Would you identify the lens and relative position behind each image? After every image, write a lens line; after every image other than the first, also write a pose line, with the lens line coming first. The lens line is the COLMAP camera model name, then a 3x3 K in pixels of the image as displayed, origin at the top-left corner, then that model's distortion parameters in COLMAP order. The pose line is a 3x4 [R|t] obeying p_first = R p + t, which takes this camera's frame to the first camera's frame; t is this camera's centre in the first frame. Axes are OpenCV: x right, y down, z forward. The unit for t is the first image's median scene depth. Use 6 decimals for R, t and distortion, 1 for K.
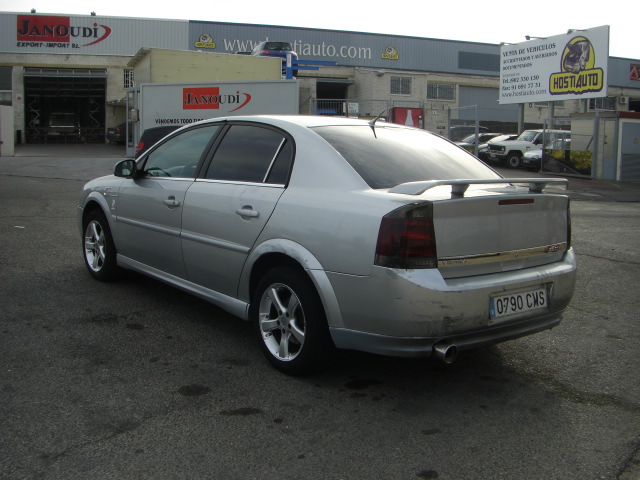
lens RADIAL K [[737.8, 0, 320.0], [0, 737.8, 240.0], [0, 0, 1]] dist [-0.167782, 0.092378]
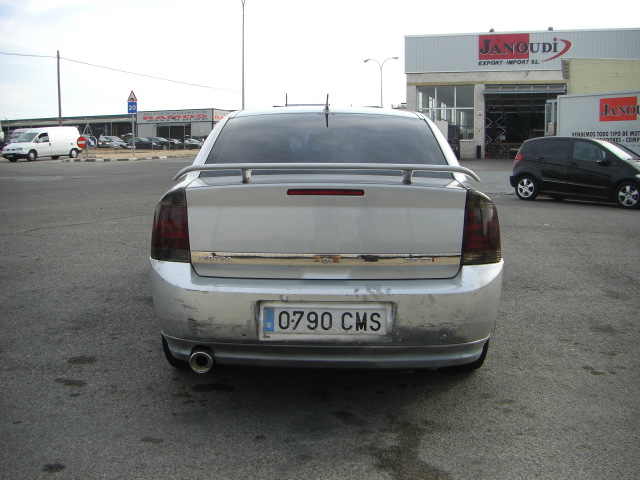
lens RADIAL K [[737.8, 0, 320.0], [0, 737.8, 240.0], [0, 0, 1]] dist [-0.167782, 0.092378]
pose [[0.766243, 0.059134, -0.639824, 0.099298], [-0.075940, 0.997112, 0.001211, -0.000284], [0.638048, 0.047660, 0.768521, 0.048557]]
